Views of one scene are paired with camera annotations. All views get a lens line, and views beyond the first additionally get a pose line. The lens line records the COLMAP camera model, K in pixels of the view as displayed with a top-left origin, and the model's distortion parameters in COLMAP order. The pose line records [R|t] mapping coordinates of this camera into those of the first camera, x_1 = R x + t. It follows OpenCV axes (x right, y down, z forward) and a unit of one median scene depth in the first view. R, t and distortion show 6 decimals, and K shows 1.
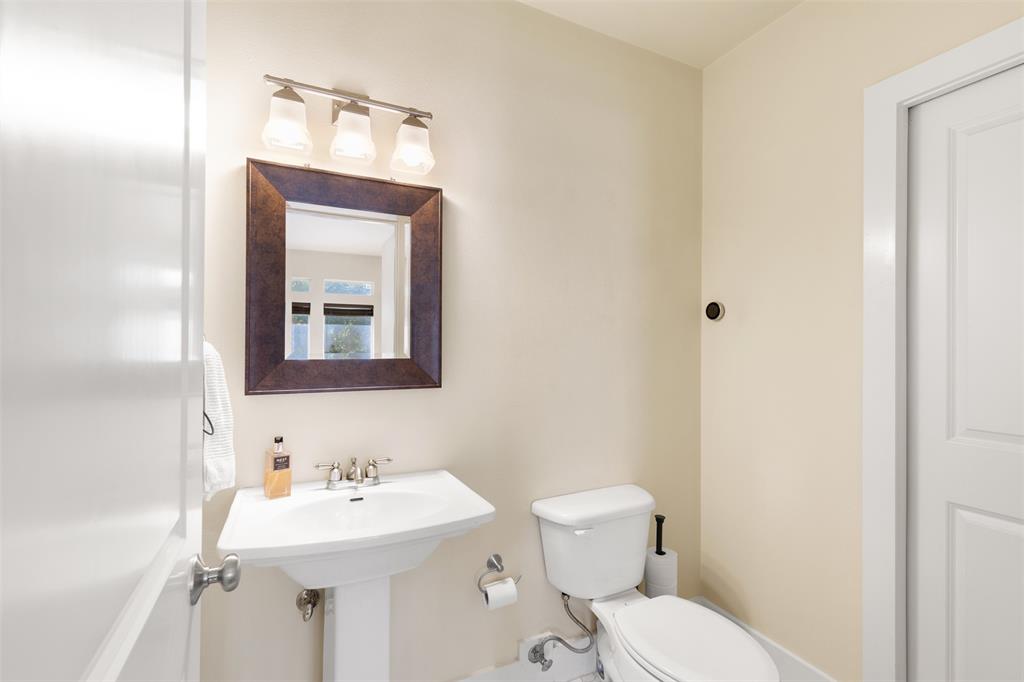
lens RADIAL K [[457.4, 0, 512.2], [0, 457.4, 345.0], [0, 0, 1]] dist [0.001488, 0.000250]
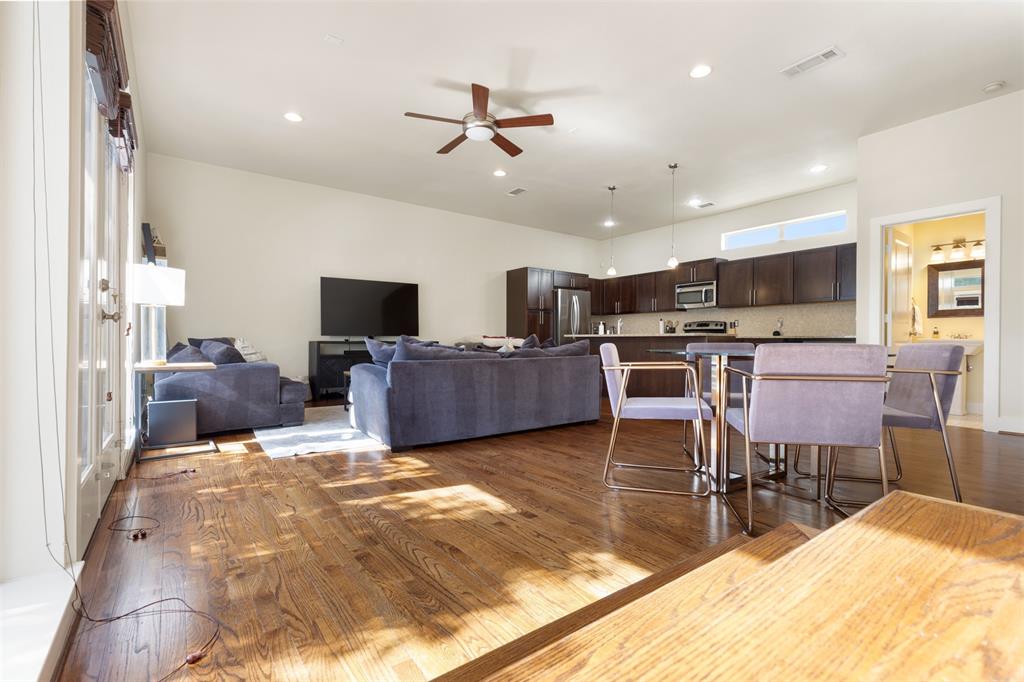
lens RADIAL K [[457.4, 0, 512.2], [0, 457.4, 345.0], [0, 0, 1]] dist [0.001488, 0.000250]
pose [[0.169260, 0.004693, -0.985560, 2.961998], [-0.000895, 0.999989, 0.004608, 0.337815], [0.985571, 0.000102, 0.169262, -3.541920]]
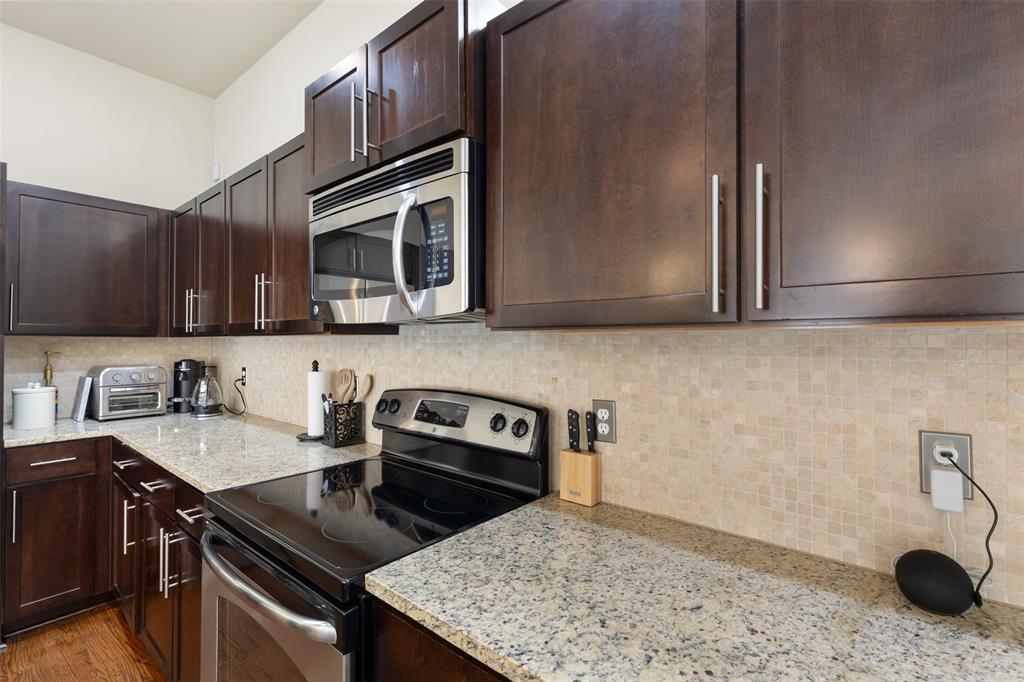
lens RADIAL K [[459.6, 0, 515.3], [0, 459.6, 337.6], [0, 0, 1]] dist [0.004122, 0.000077]
pose [[0.408342, -0.011943, -0.912751, -1.408591], [0.001731, 0.999923, -0.012309, -0.067602], [0.912827, 0.003446, 0.408331, -0.365593]]
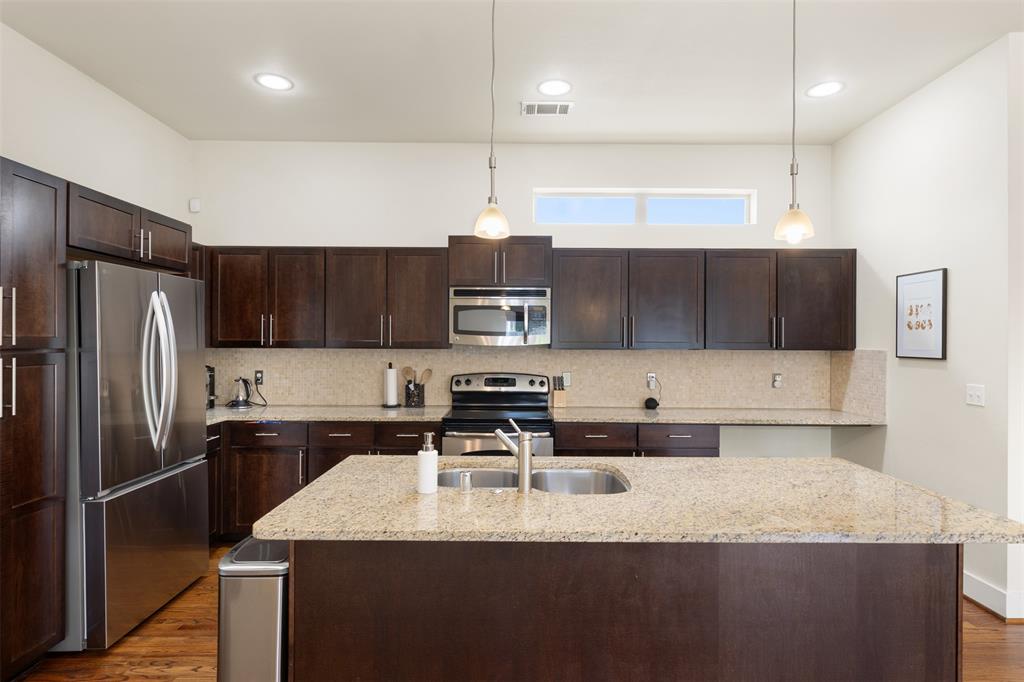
lens RADIAL K [[530.8, 0, 512.0], [0, 530.8, 341.0], [0, 0, 1]] dist [0.000835, 0.000567]
pose [[0.896076, -0.000435, -0.443900, -1.070379], [-0.000973, 0.999995, -0.002945, -0.128580], [0.443899, 0.003071, 0.896072, -2.834944]]
